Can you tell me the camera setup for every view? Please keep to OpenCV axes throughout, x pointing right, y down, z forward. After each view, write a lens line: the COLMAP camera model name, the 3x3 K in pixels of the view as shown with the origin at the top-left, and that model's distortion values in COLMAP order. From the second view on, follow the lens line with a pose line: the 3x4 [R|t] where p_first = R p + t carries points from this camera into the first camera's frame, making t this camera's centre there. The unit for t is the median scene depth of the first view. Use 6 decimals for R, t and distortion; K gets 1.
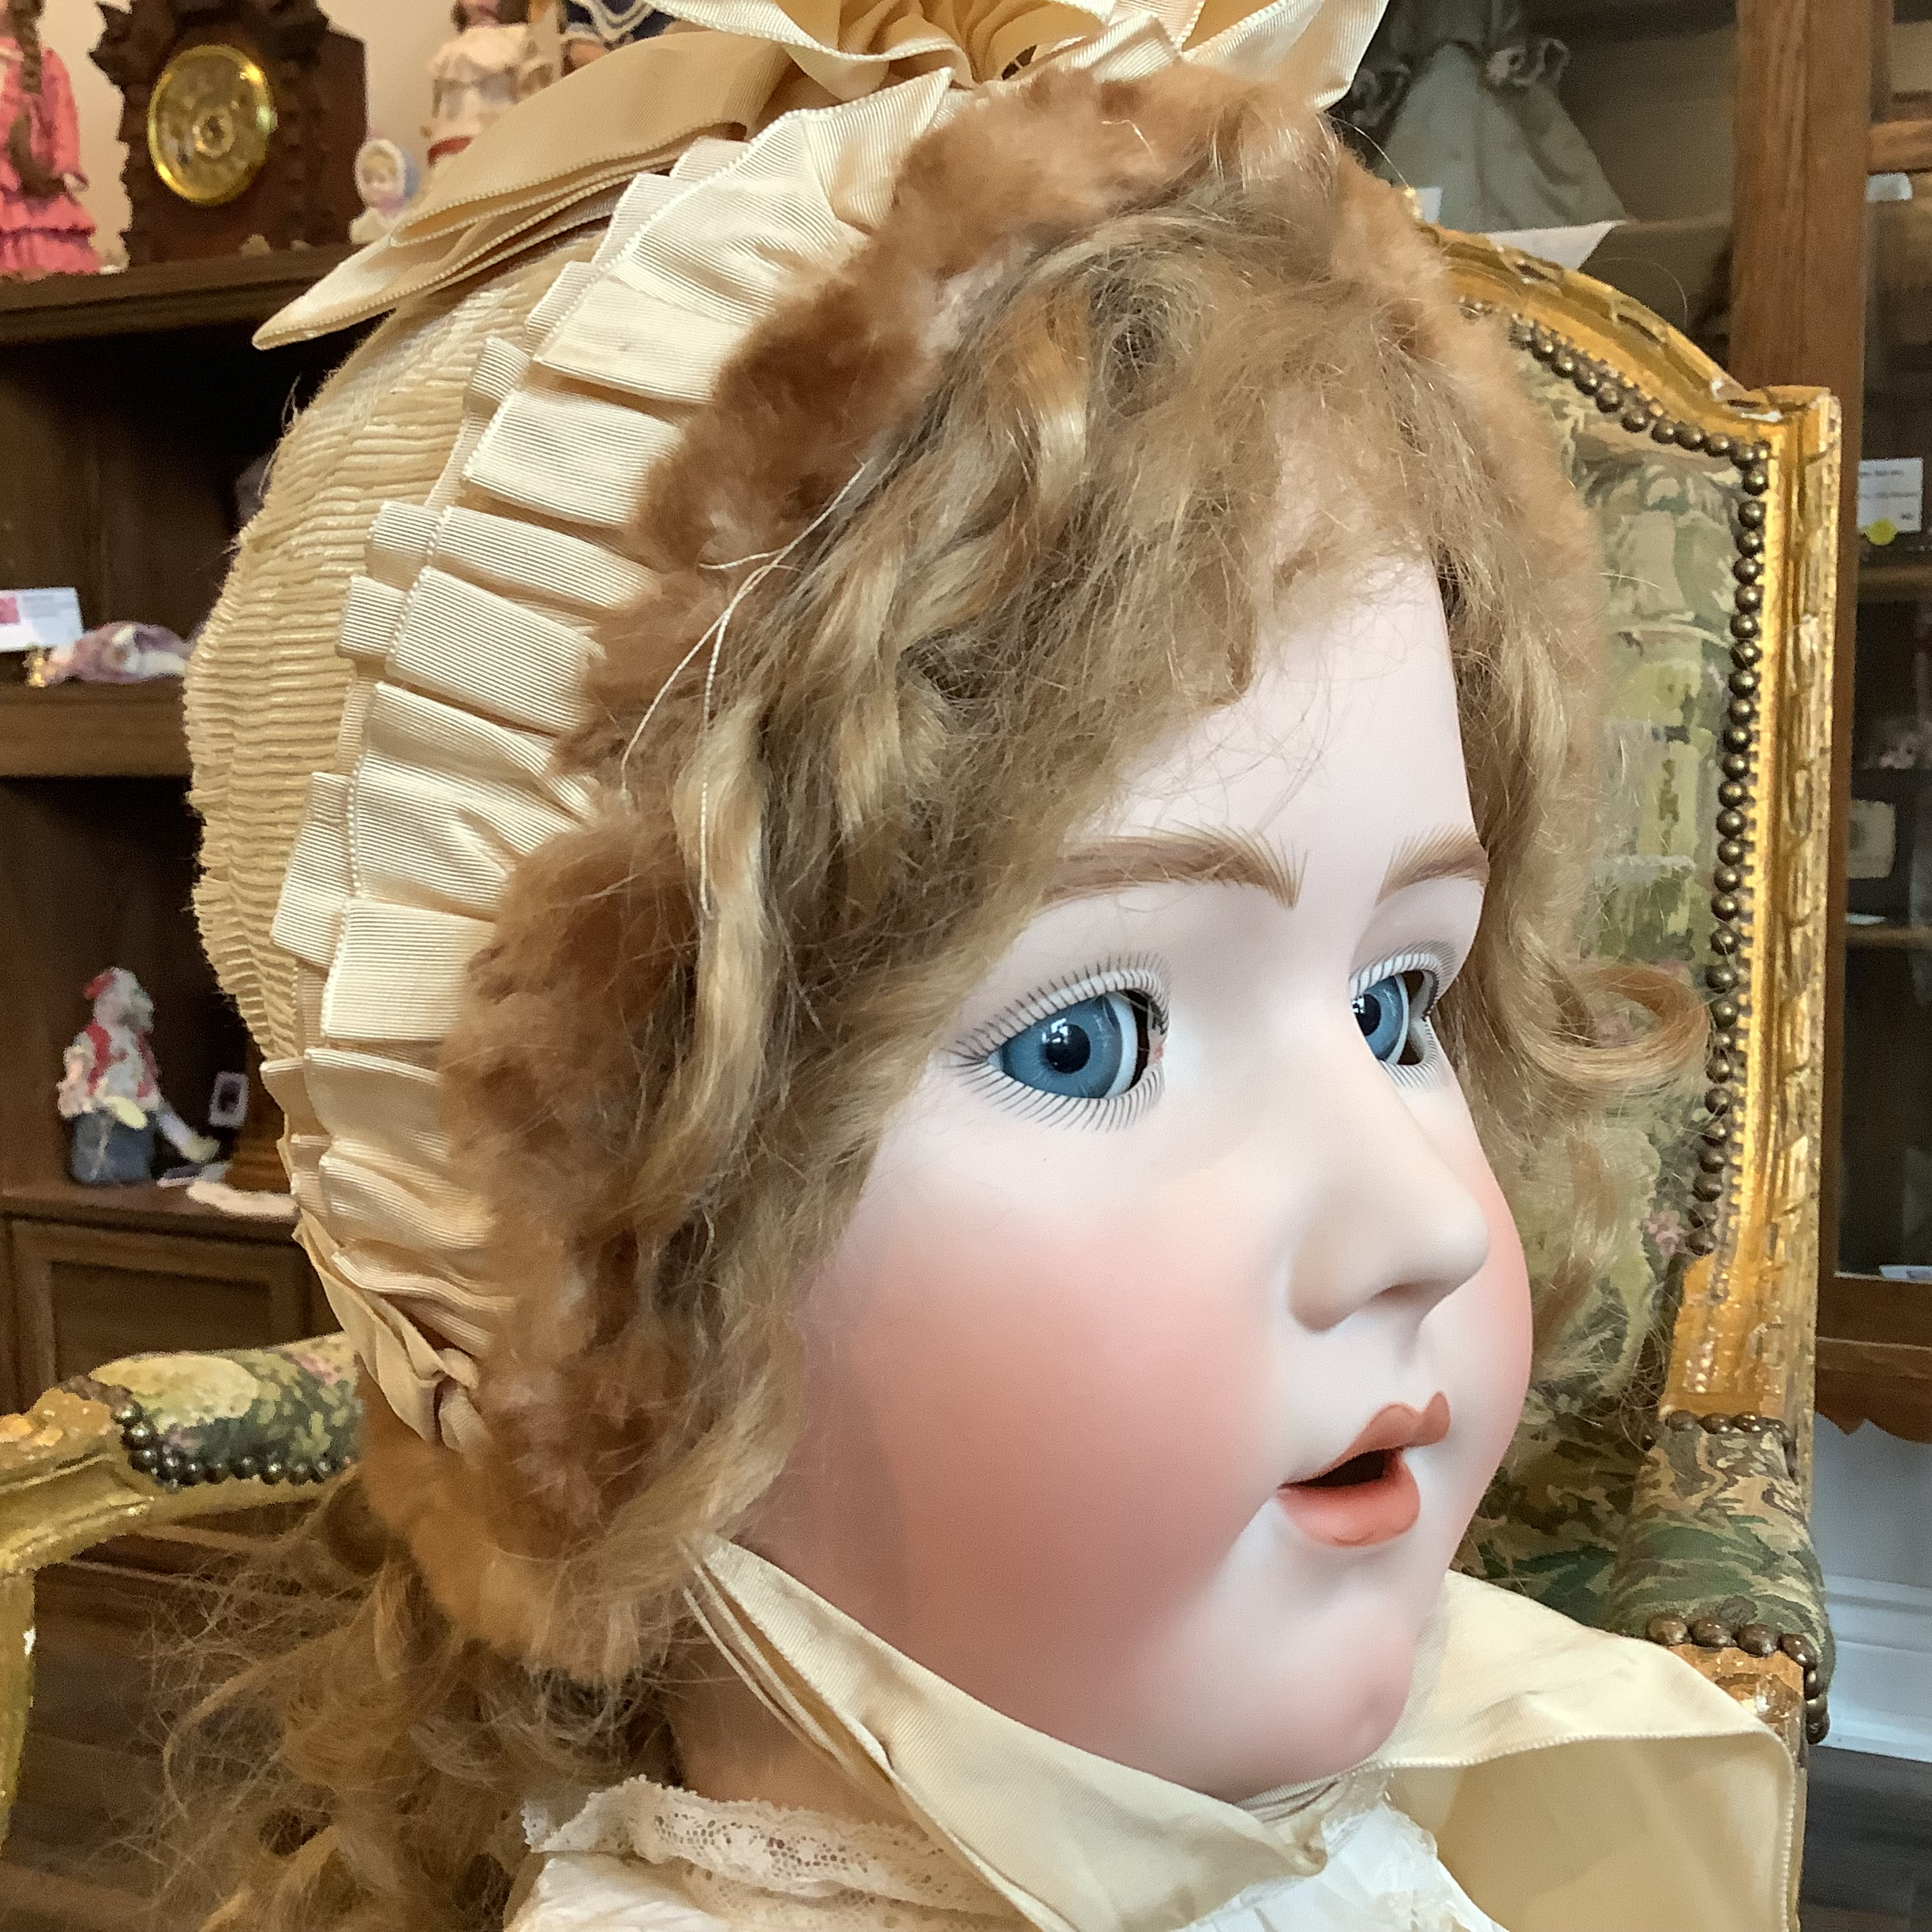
lens RADIAL K [[2377.6, 0, 966.0], [0, 2377.6, 966.0], [0, 0, 1]] dist [0.139250, -0.409086]
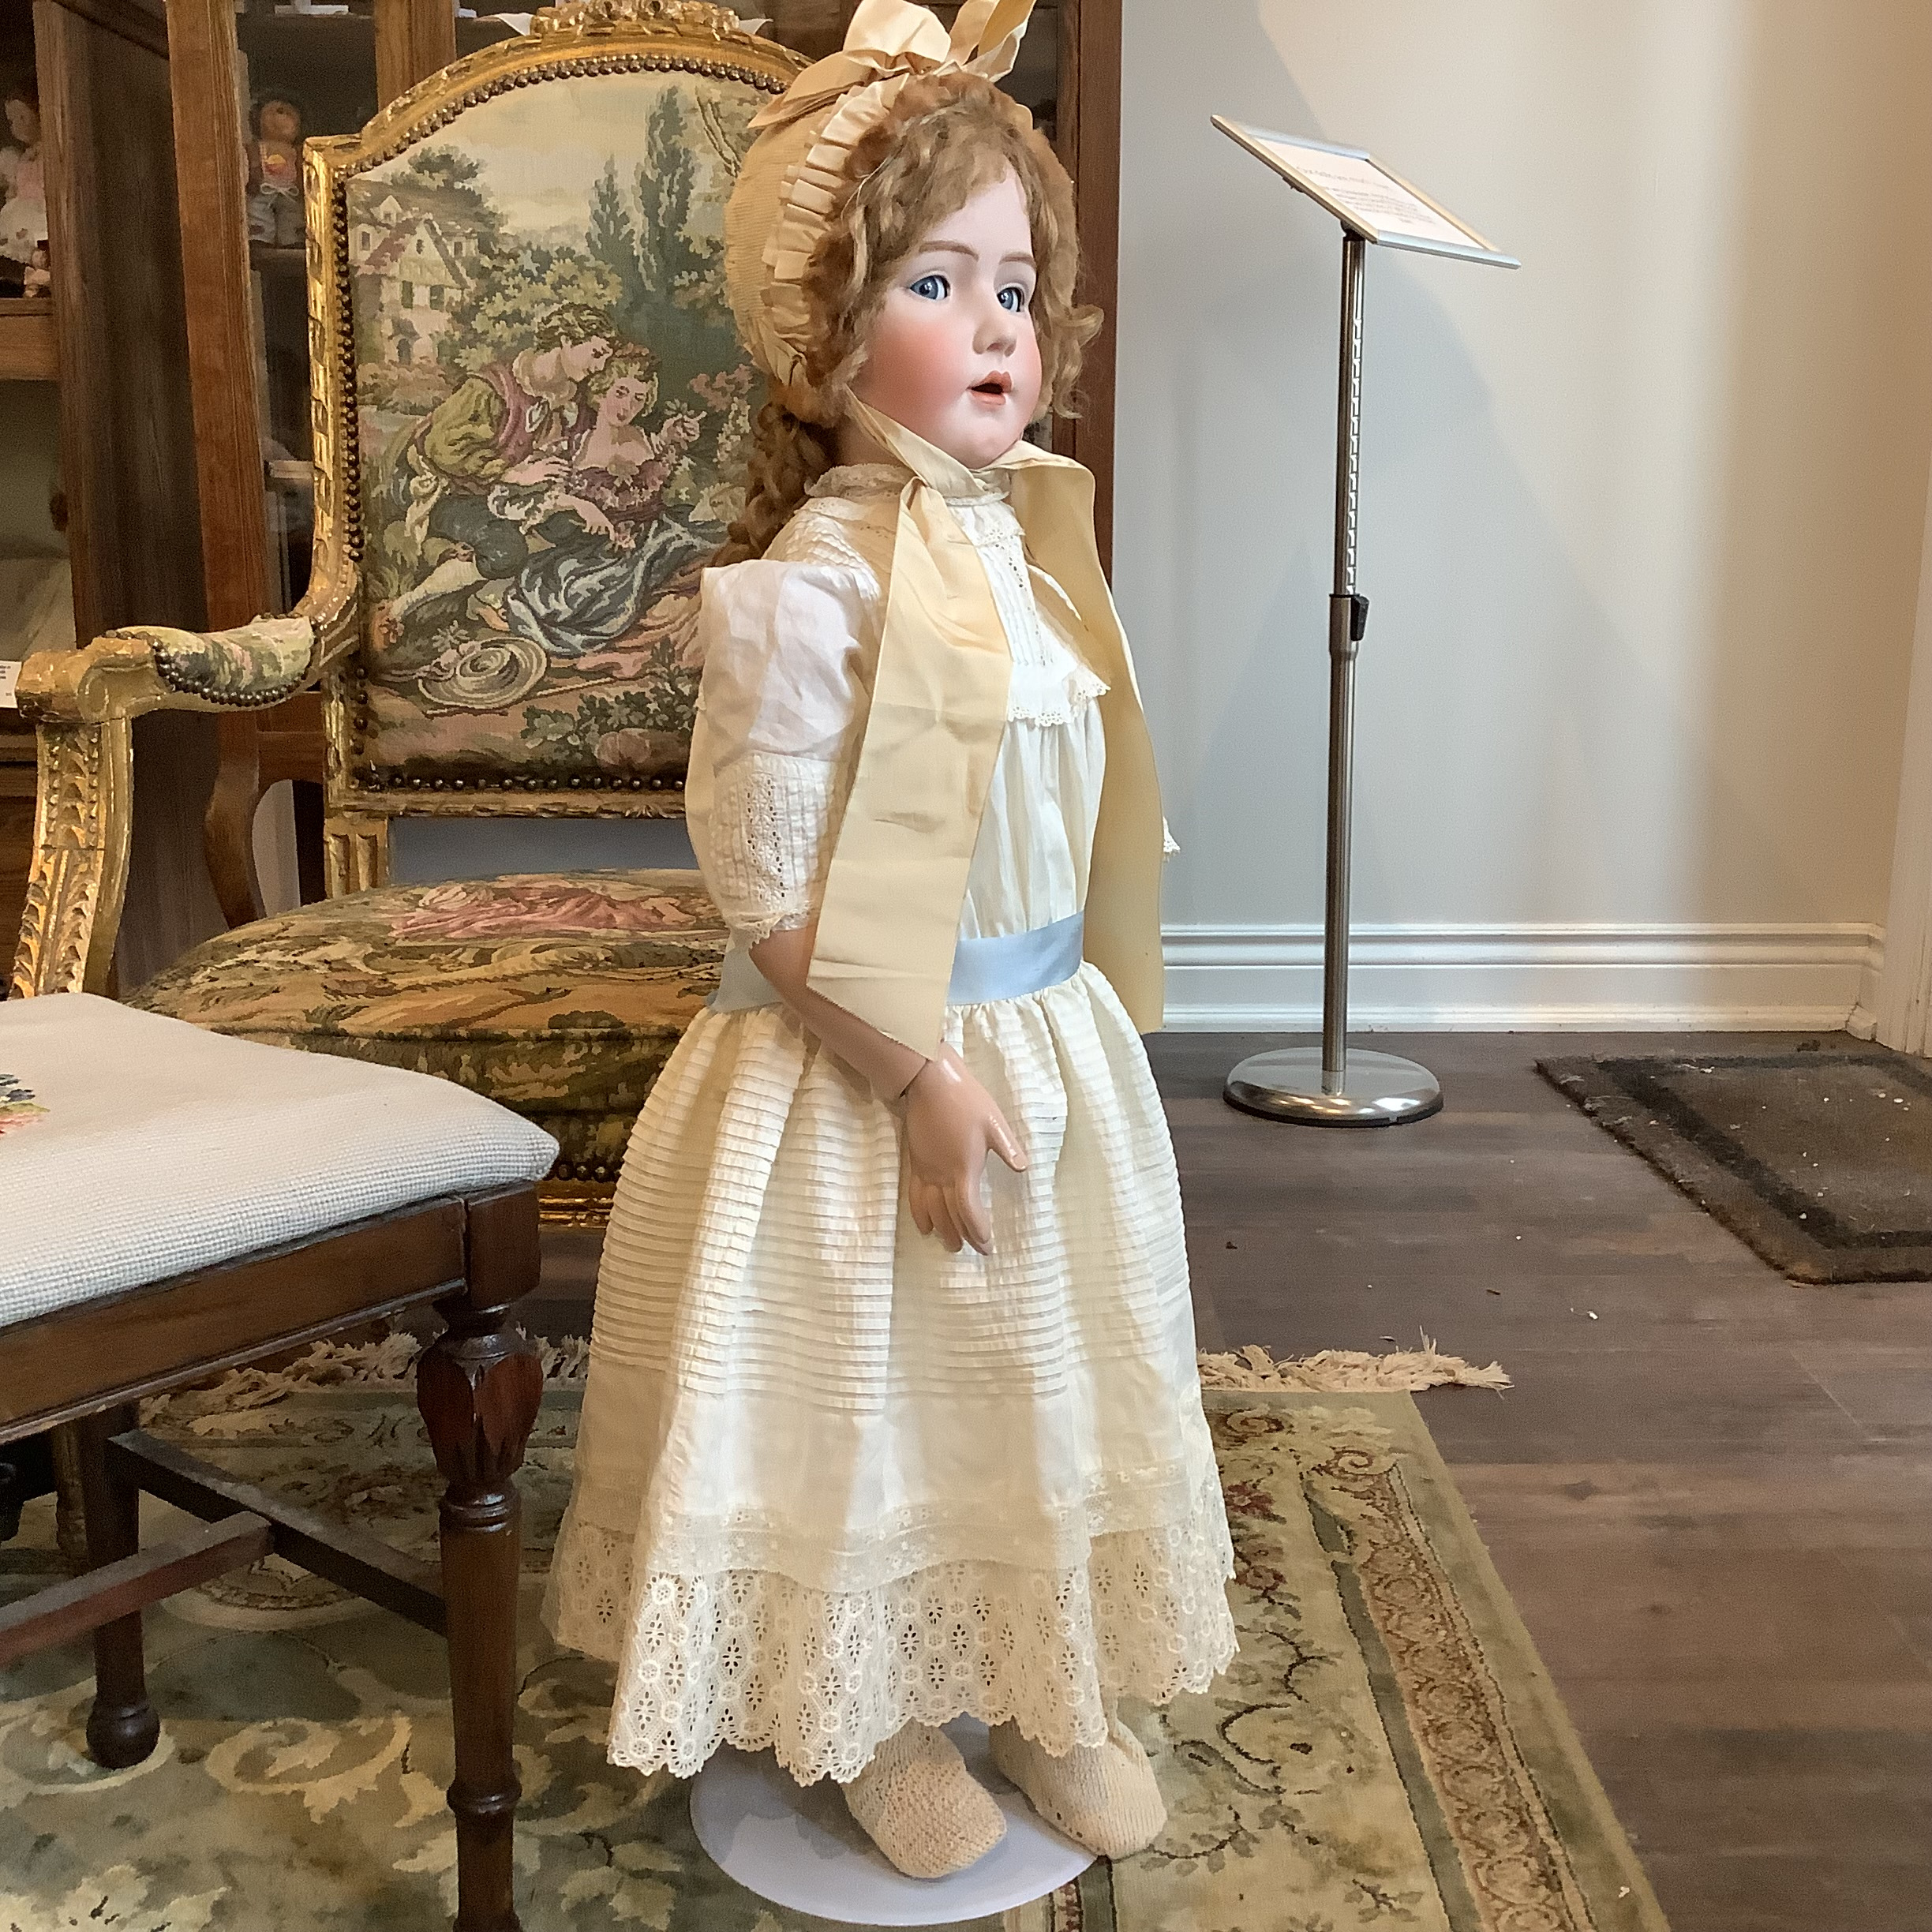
lens RADIAL K [[2285.8, 0, 946.2], [0, 2285.8, 971.4], [0, 0, 1]] dist [0.150235, -0.396081]
pose [[0.912636, -0.079298, 0.401007, -1.709459], [0.032027, 0.991859, 0.123250, 0.762055], [-0.407516, -0.099639, 0.907746, -2.966469]]
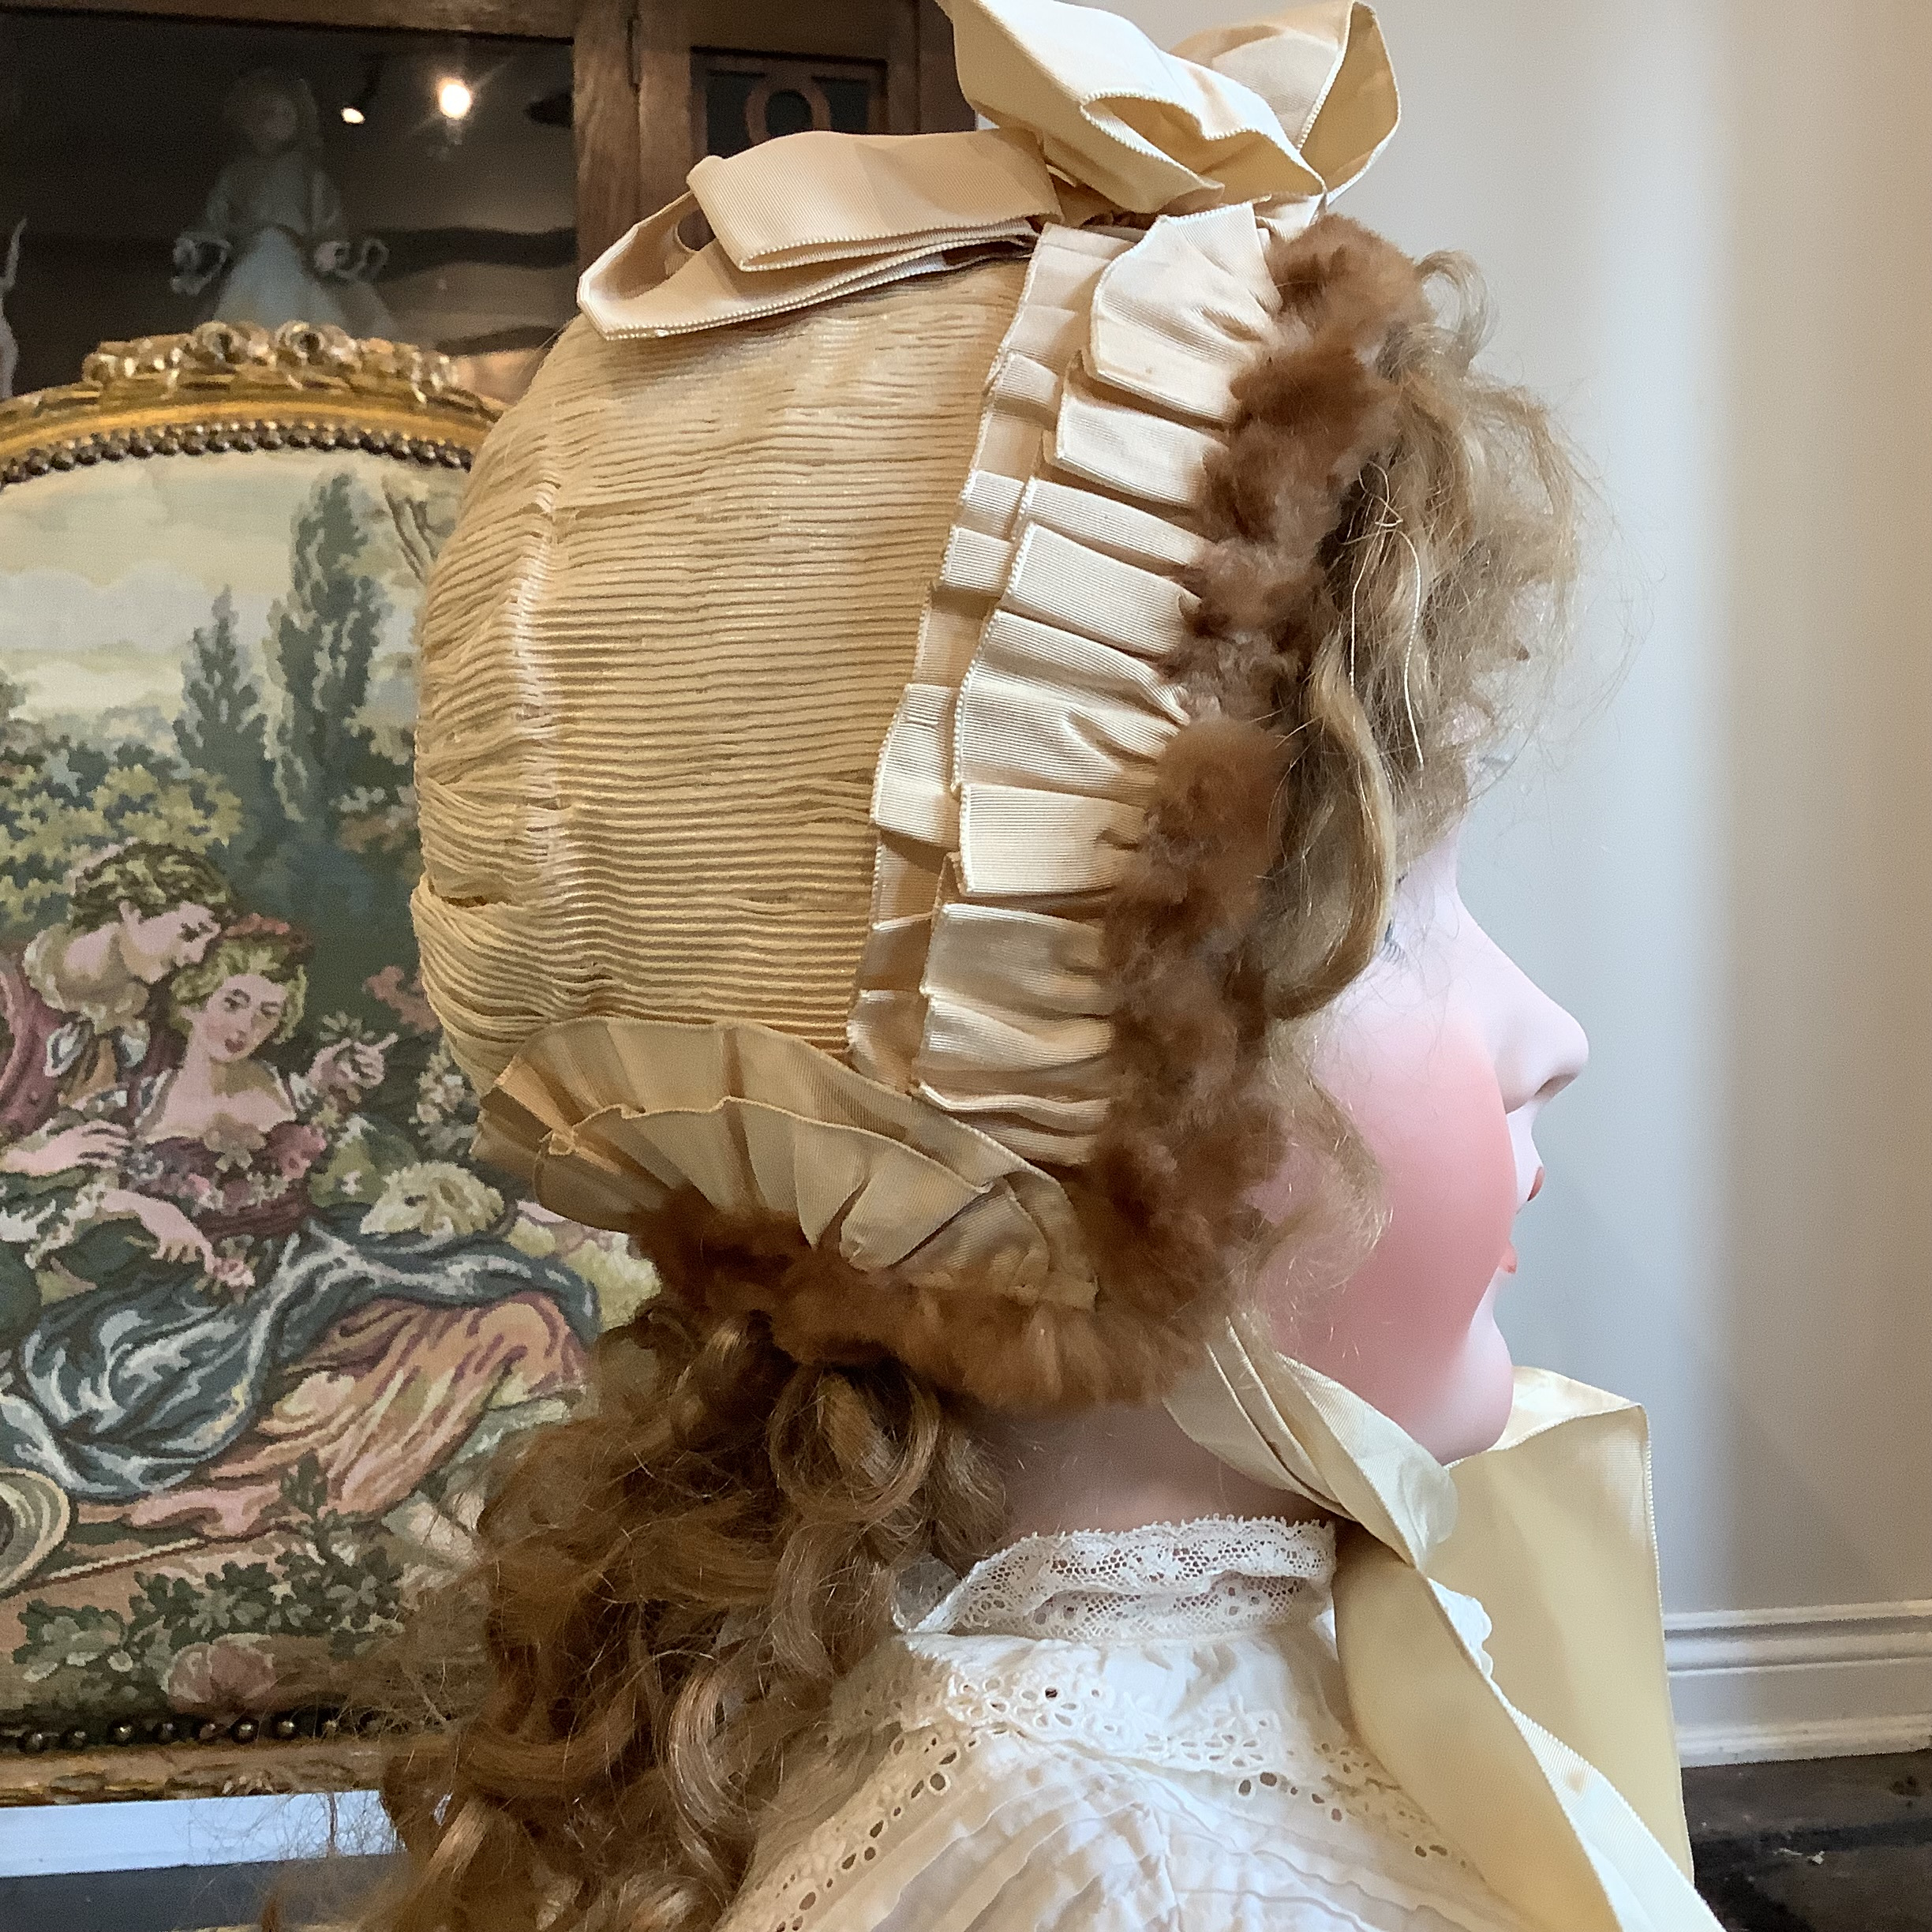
lens RADIAL K [[2377.6, 0, 966.0], [0, 2377.6, 966.0], [0, 0, 1]] dist [0.139250, -0.409086]
pose [[0.838252, -0.006995, 0.545238, -0.814247], [0.051642, 0.996442, -0.066612, 0.128773], [-0.542832, 0.083995, 0.835630, -0.016920]]
